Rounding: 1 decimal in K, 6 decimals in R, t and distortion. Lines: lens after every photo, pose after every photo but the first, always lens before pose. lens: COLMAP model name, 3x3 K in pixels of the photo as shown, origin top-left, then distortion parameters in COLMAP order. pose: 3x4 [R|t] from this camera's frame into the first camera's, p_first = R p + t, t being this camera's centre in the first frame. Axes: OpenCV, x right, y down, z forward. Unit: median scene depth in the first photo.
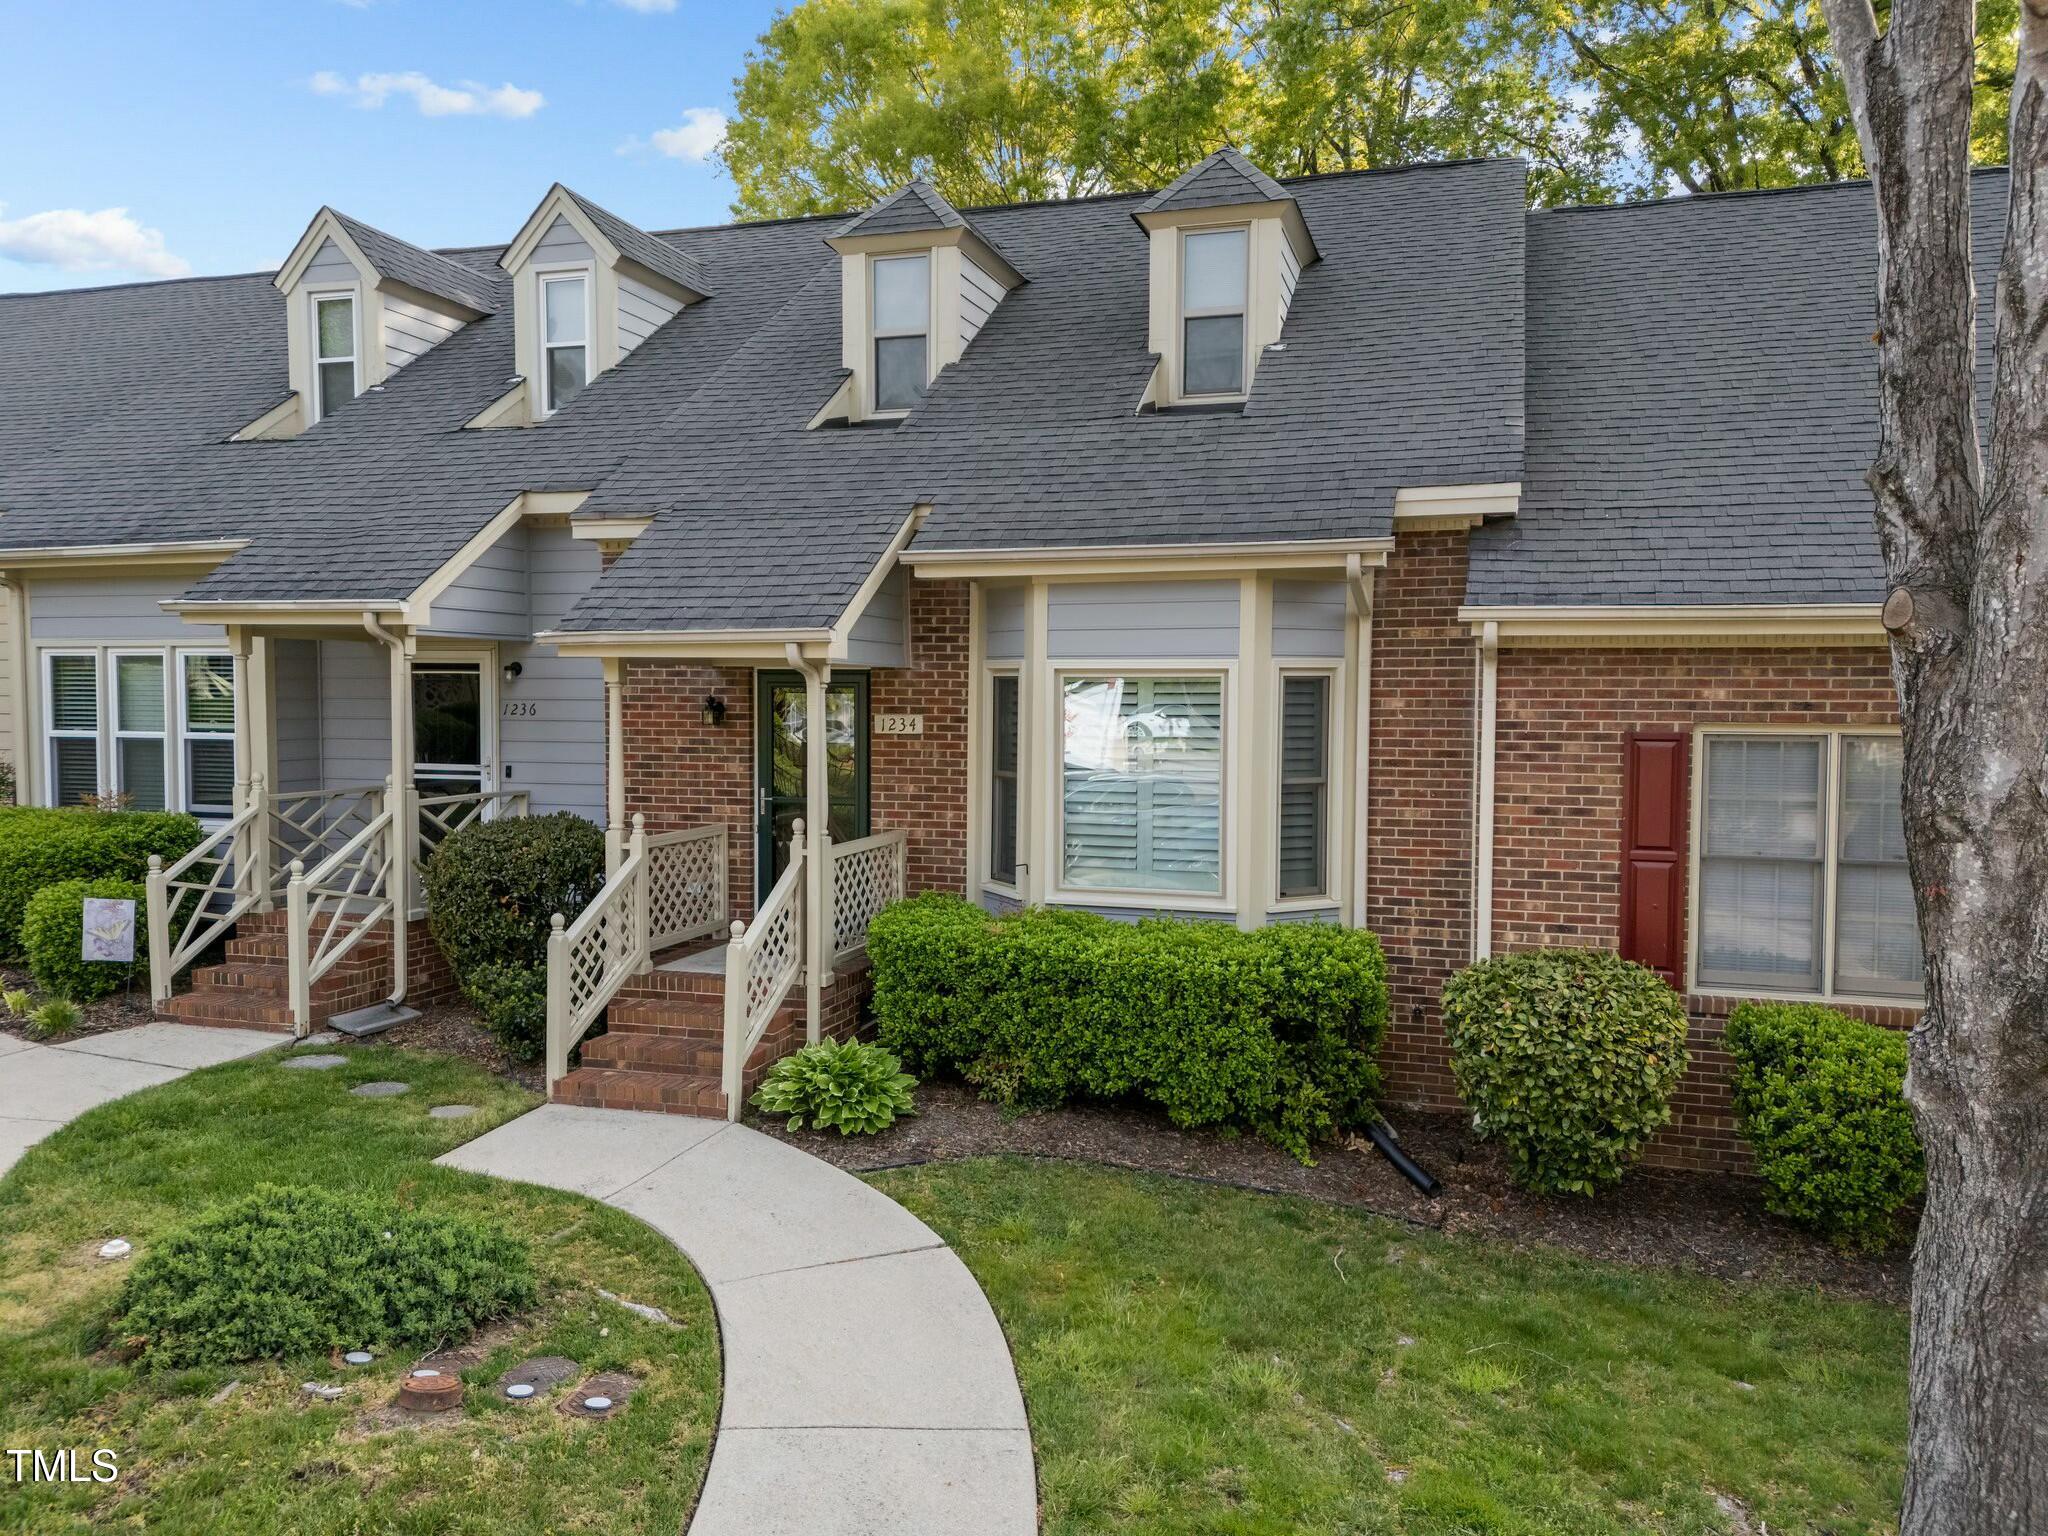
lens RADIAL K [[1481.3, 0, 1035.4], [0, 1481.3, 764.4], [0, 0, 1]] dist [0.070969, -0.054452]
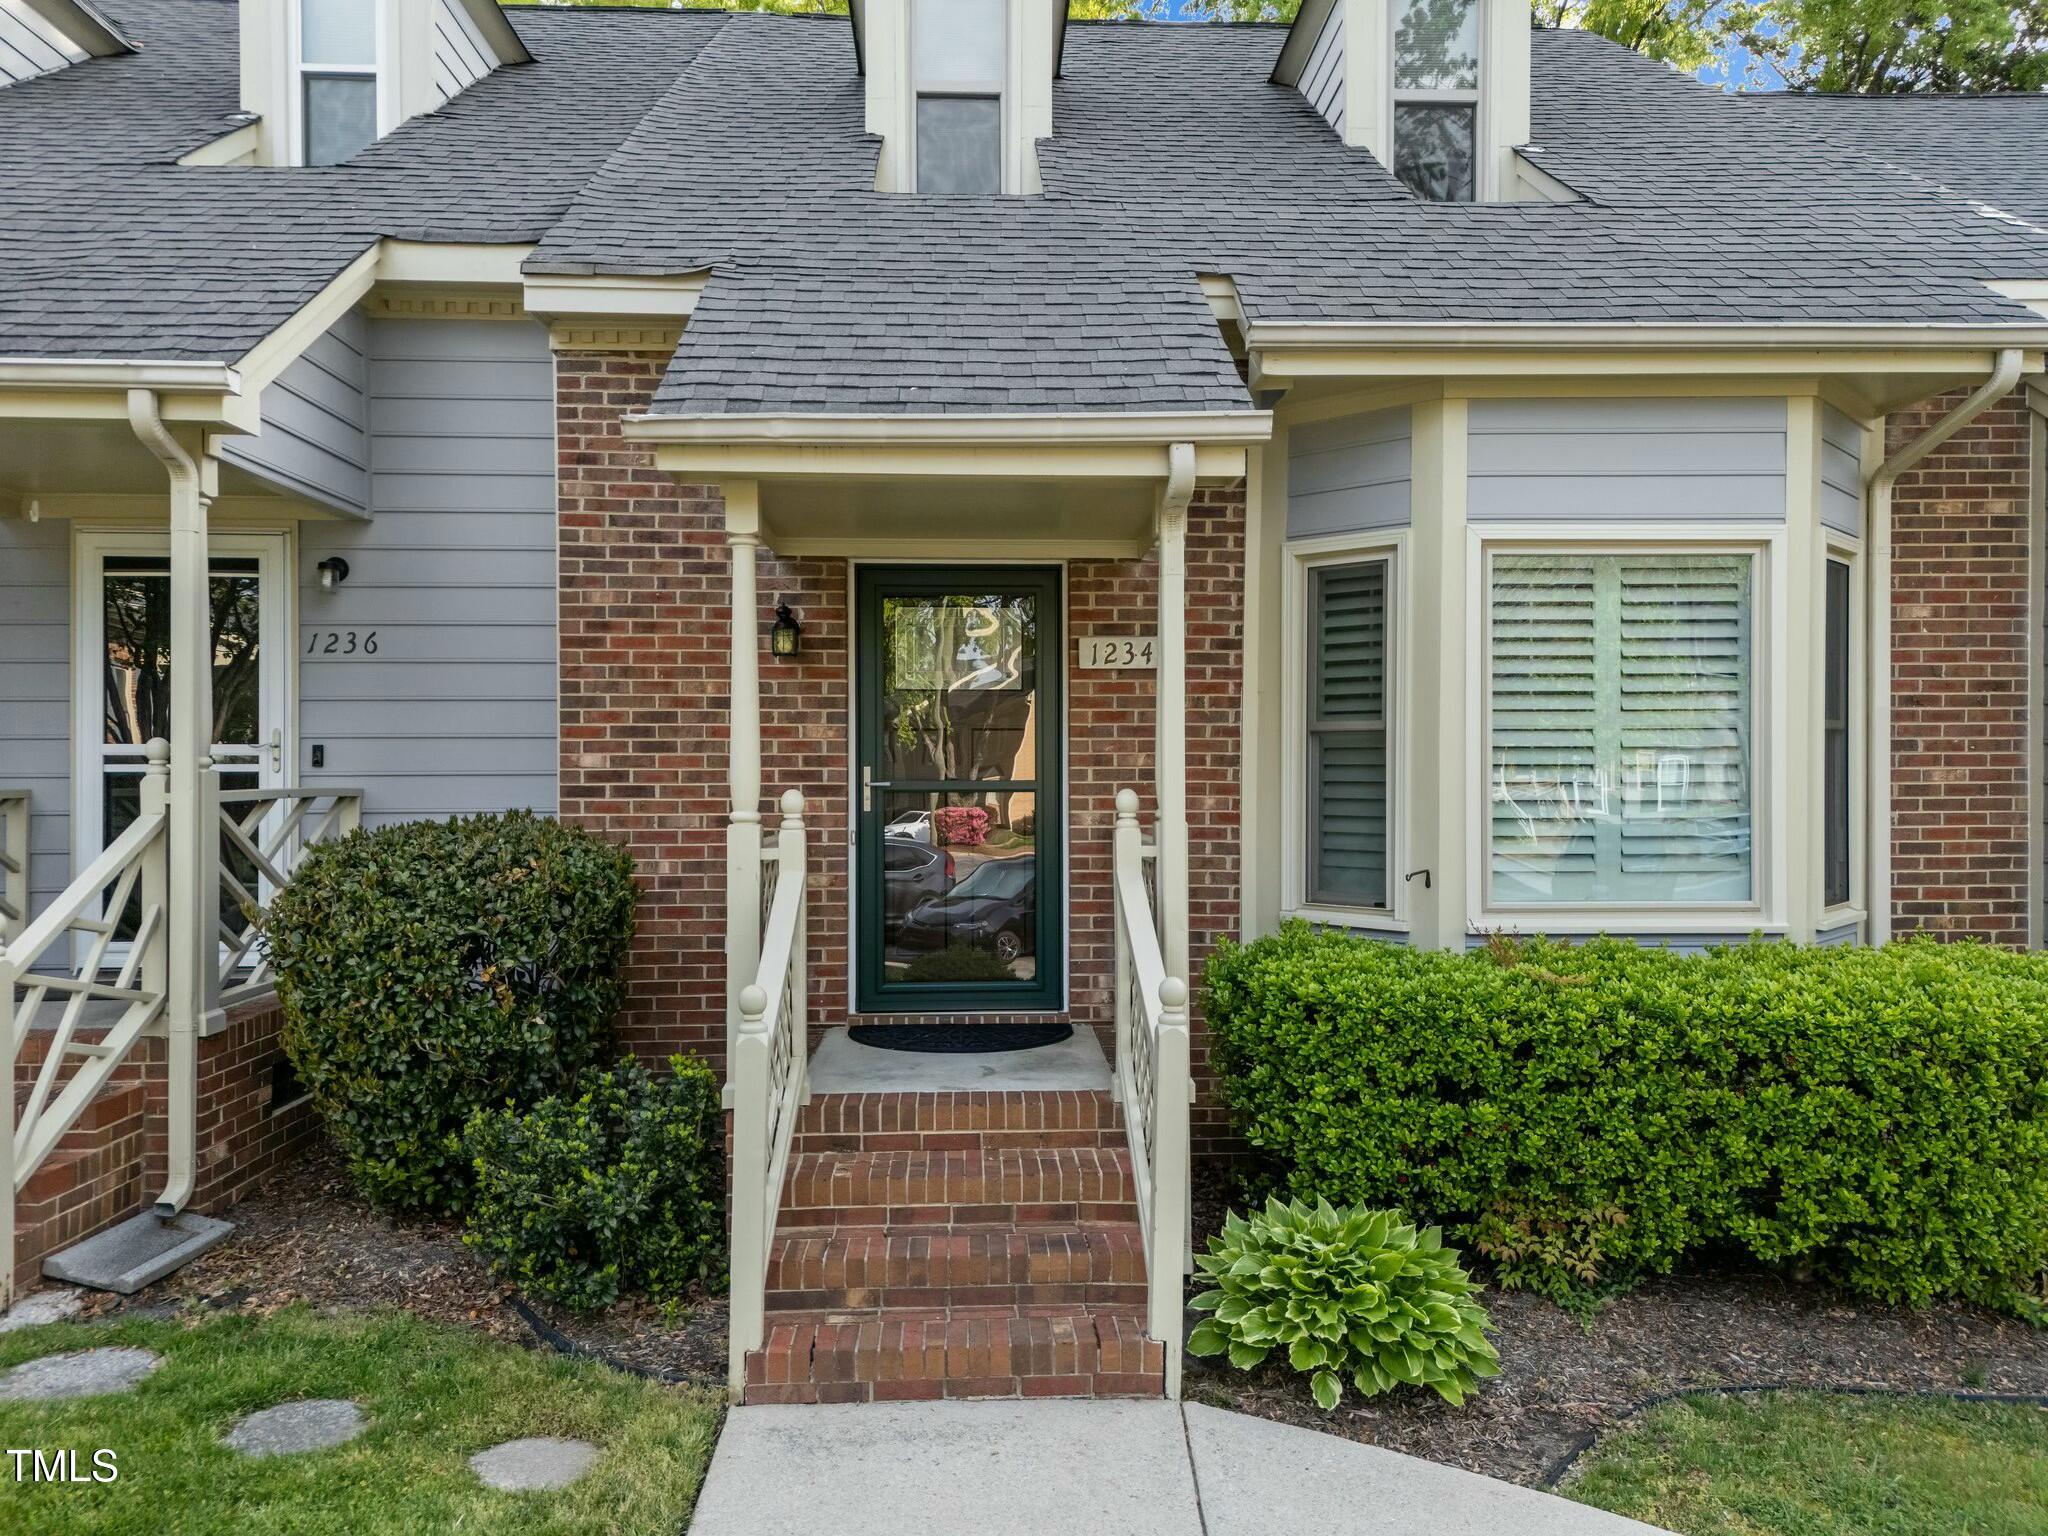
lens RADIAL K [[1481.3, 0, 1019.1], [0, 1481.3, 771.7], [0, 0, 1]] dist [0.070969, -0.054452]
pose [[0.943309, -0.007089, 0.331841, -0.368039], [0.023532, 0.998684, -0.045559, 0.052732], [-0.331081, 0.050785, 0.942235, 0.496405]]
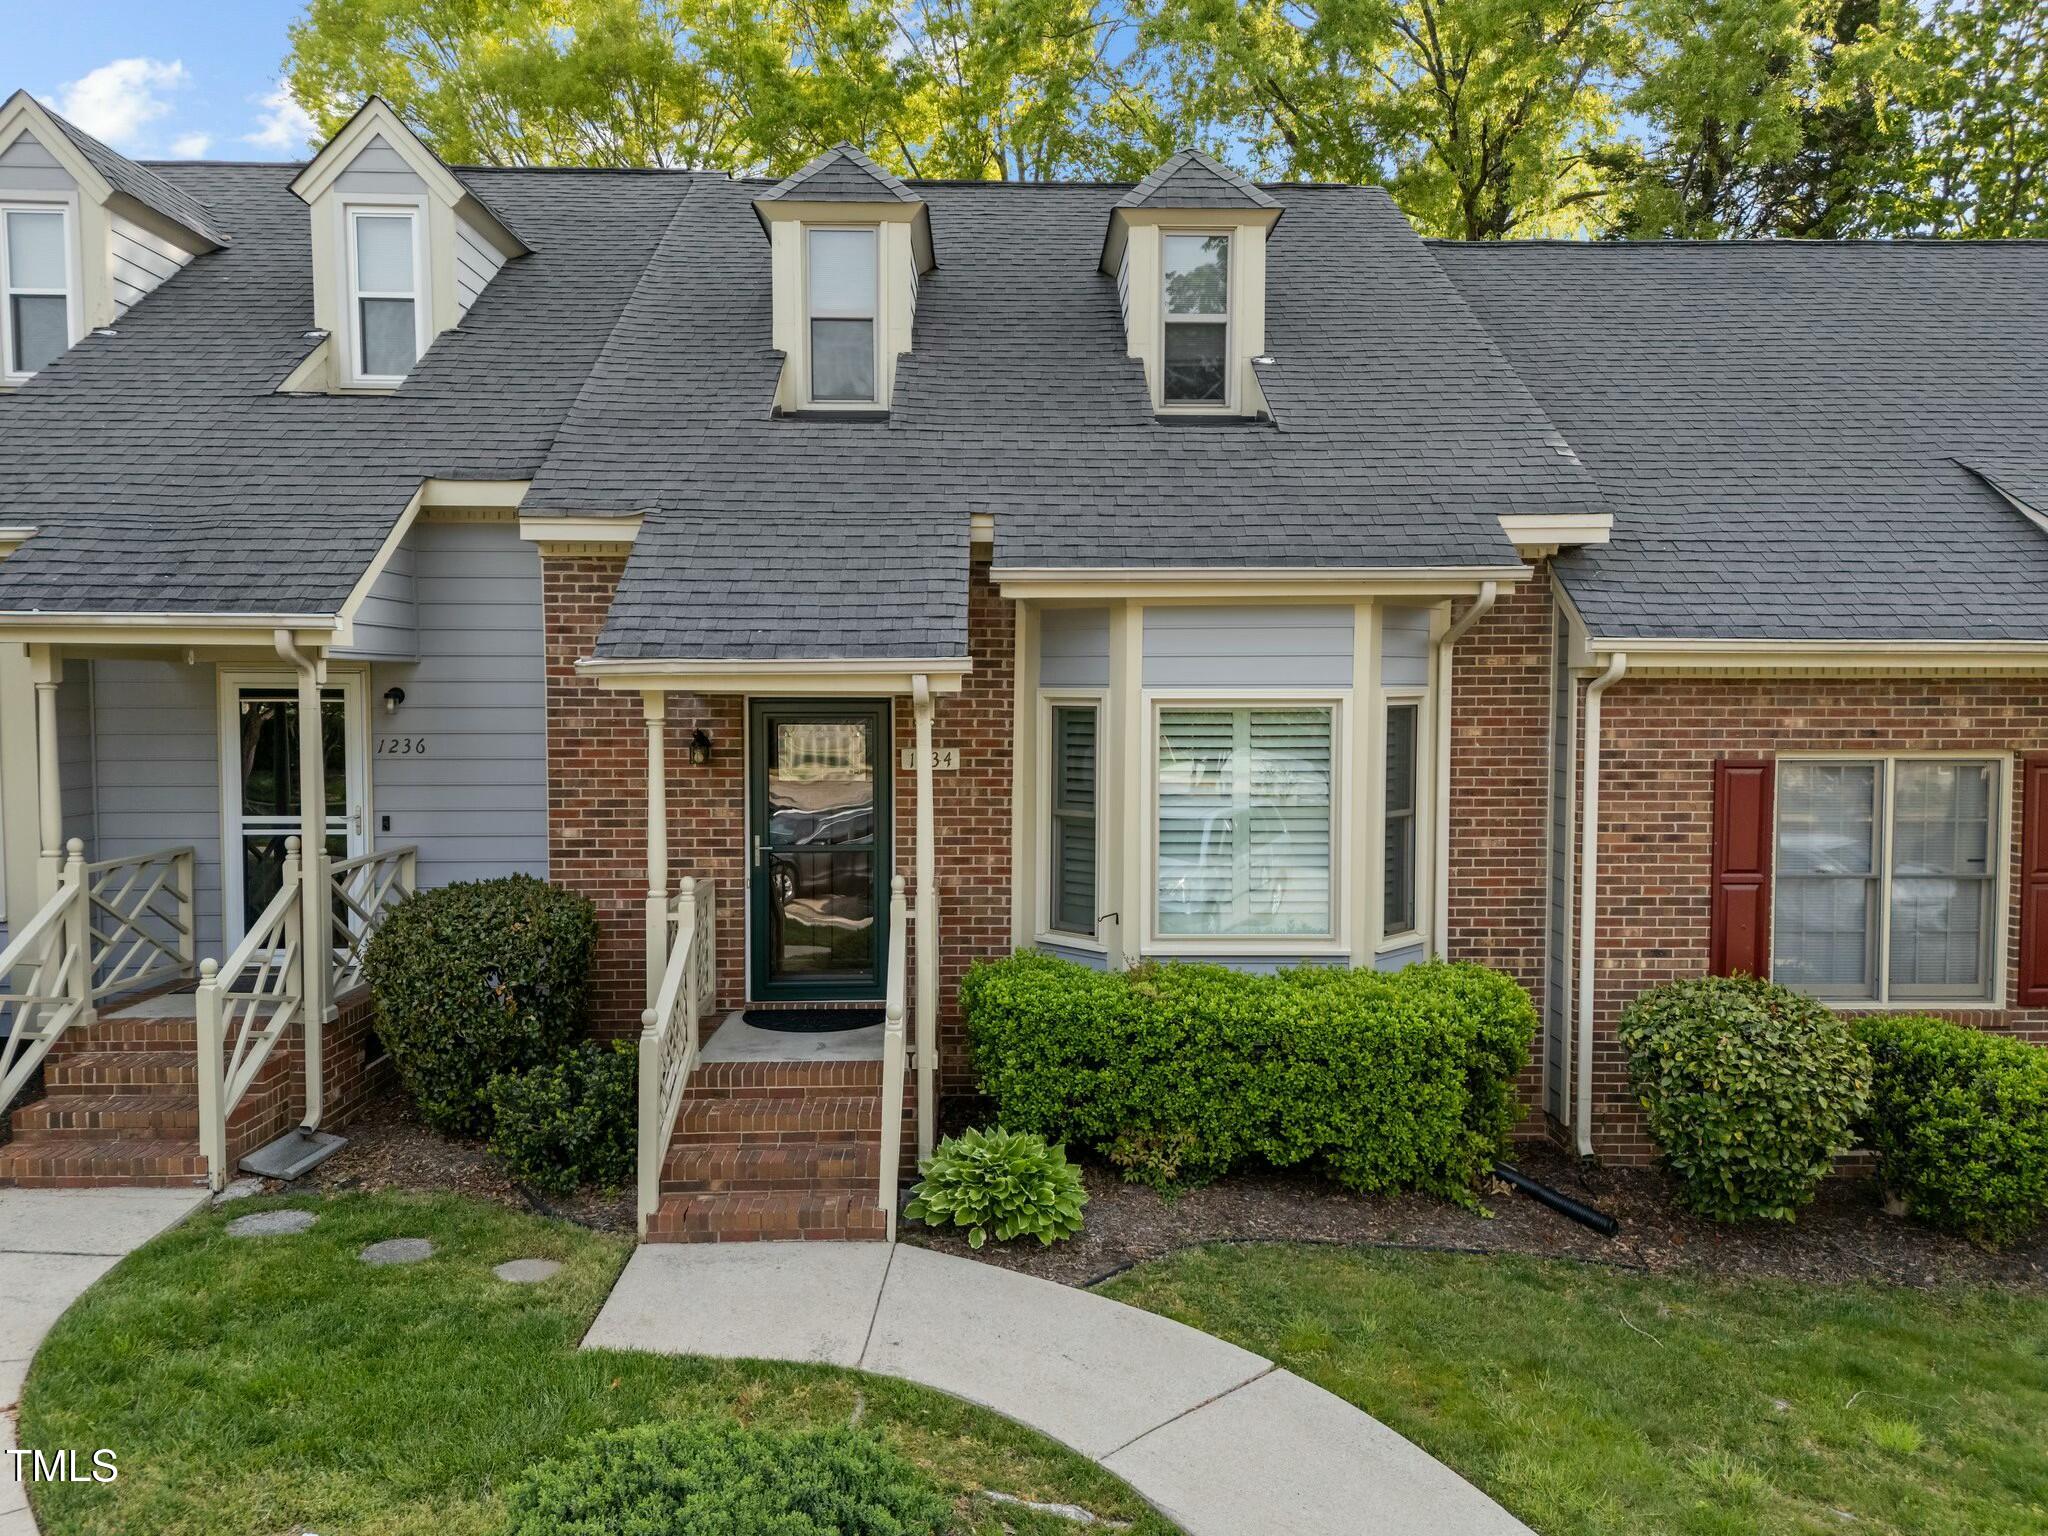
lens RADIAL K [[1481.3, 0, 1020.3], [0, 1481.3, 769.6], [0, 0, 1]] dist [0.070969, -0.054452]
pose [[0.948230, -0.021322, 0.316867, -0.356865], [0.019855, 0.999772, 0.007858, -0.029866], [-0.316963, -0.001160, 0.948437, 0.157500]]
